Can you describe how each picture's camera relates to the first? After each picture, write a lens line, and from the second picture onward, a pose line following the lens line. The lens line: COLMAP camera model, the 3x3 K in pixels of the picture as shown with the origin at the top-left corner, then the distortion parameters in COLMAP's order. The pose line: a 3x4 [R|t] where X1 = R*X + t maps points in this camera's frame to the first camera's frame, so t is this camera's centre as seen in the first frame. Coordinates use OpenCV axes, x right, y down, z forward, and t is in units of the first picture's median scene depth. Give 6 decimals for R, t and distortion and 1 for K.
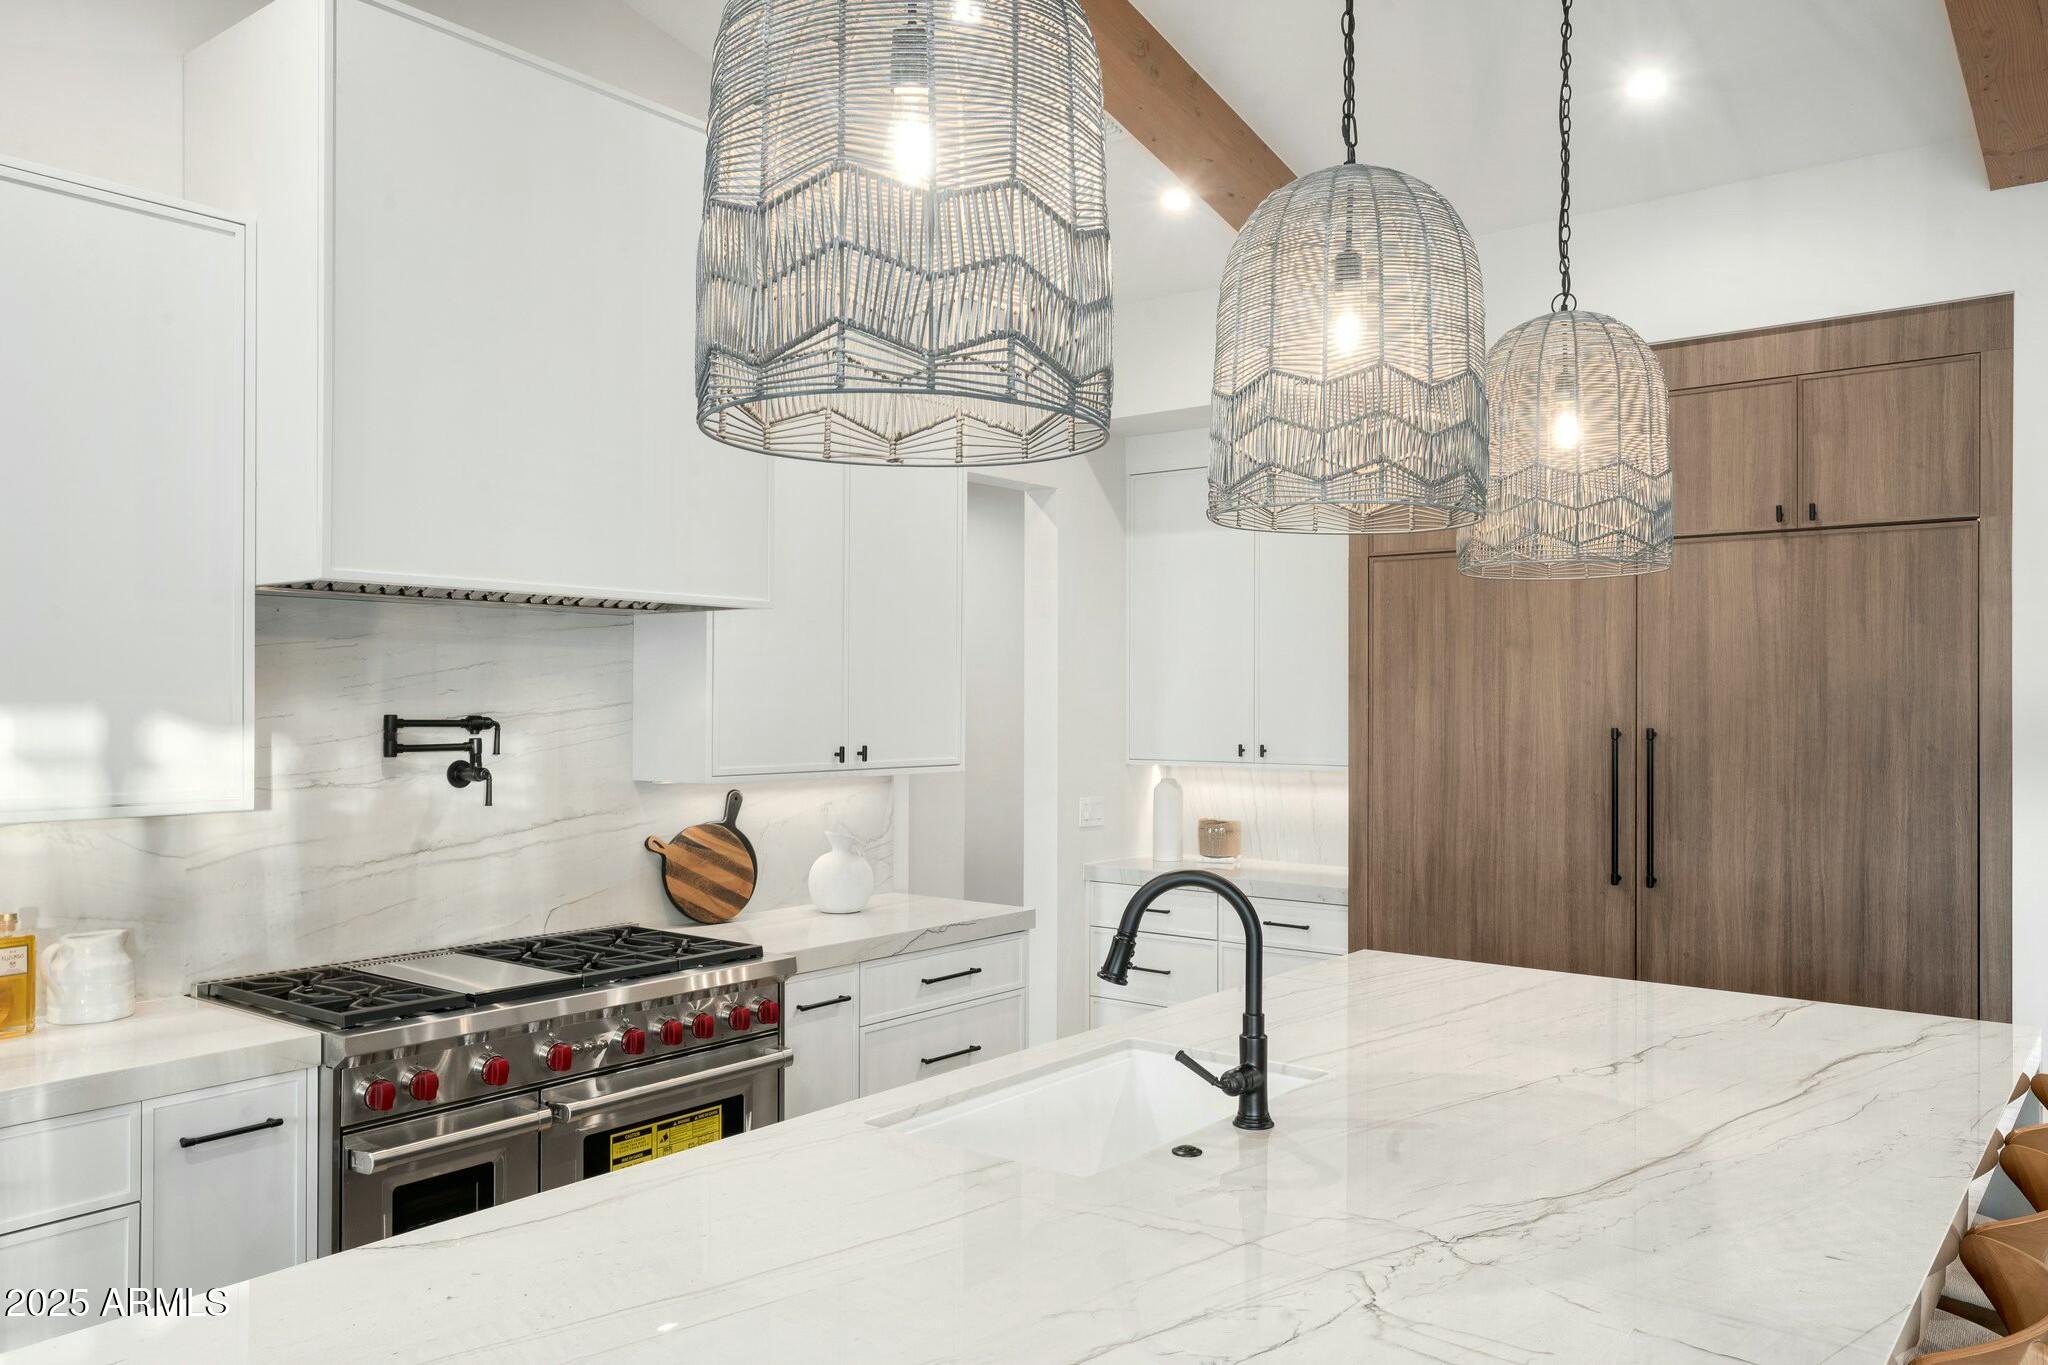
lens RADIAL K [[1542.8, 0, 1025.3], [0, 1542.8, 706.9], [0, 0, 1]] dist [0.044732, 0.002277]
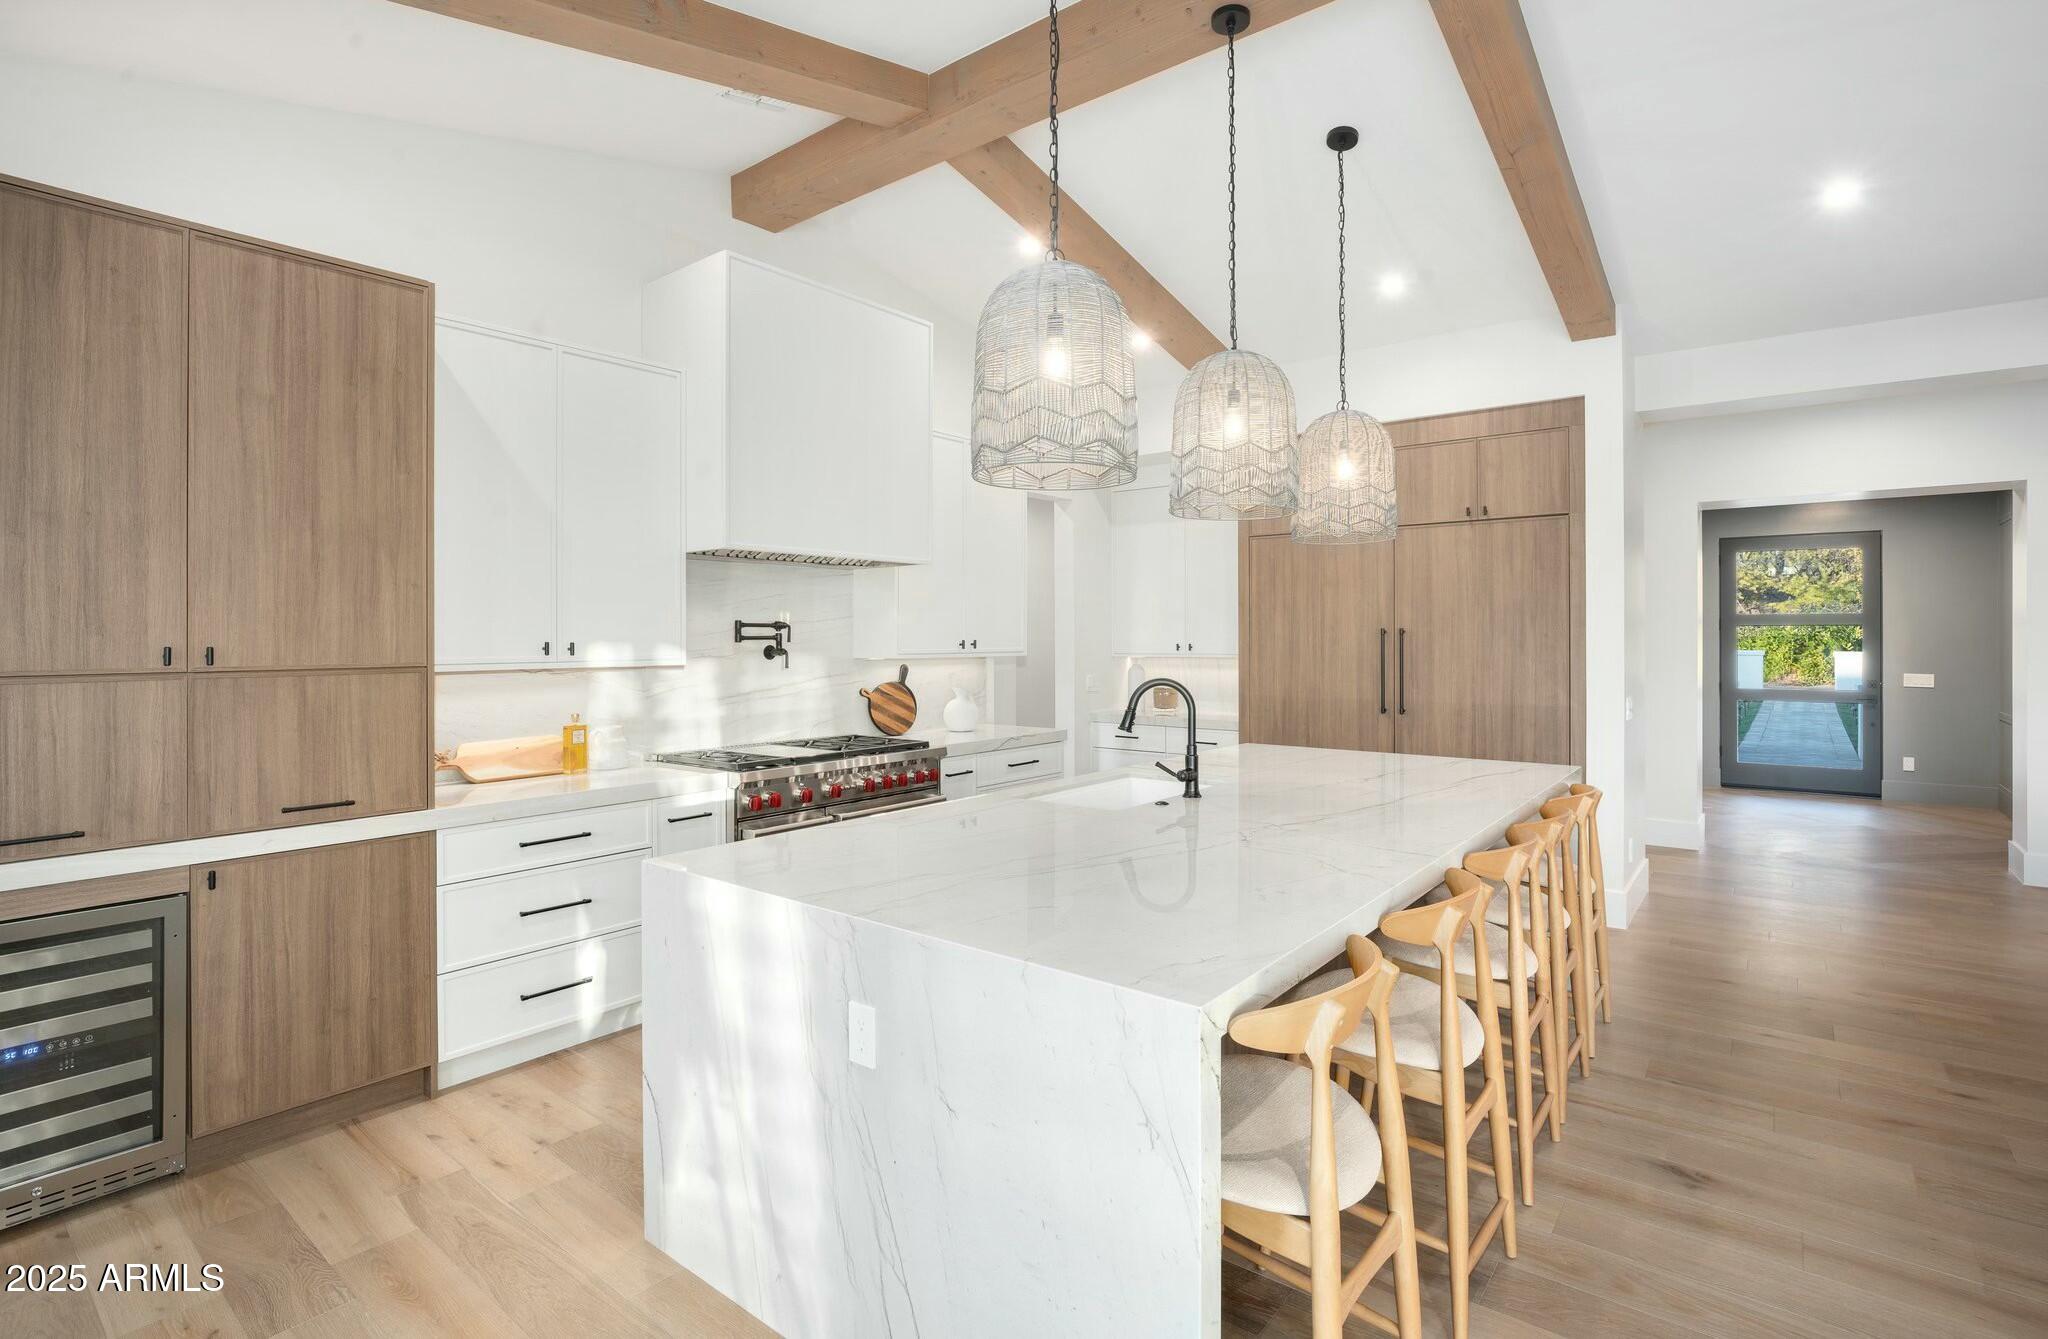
lens RADIAL K [[989.6, 0, 1014.5], [0, 989.6, 637.7], [0, 0, 1]] dist [-0.001367, -0.000168]
pose [[0.999812, -0.005157, -0.018718, -0.040823], [0.005100, 0.999982, -0.003085, 0.030865], [0.018734, 0.002989, 0.999820, -0.213089]]
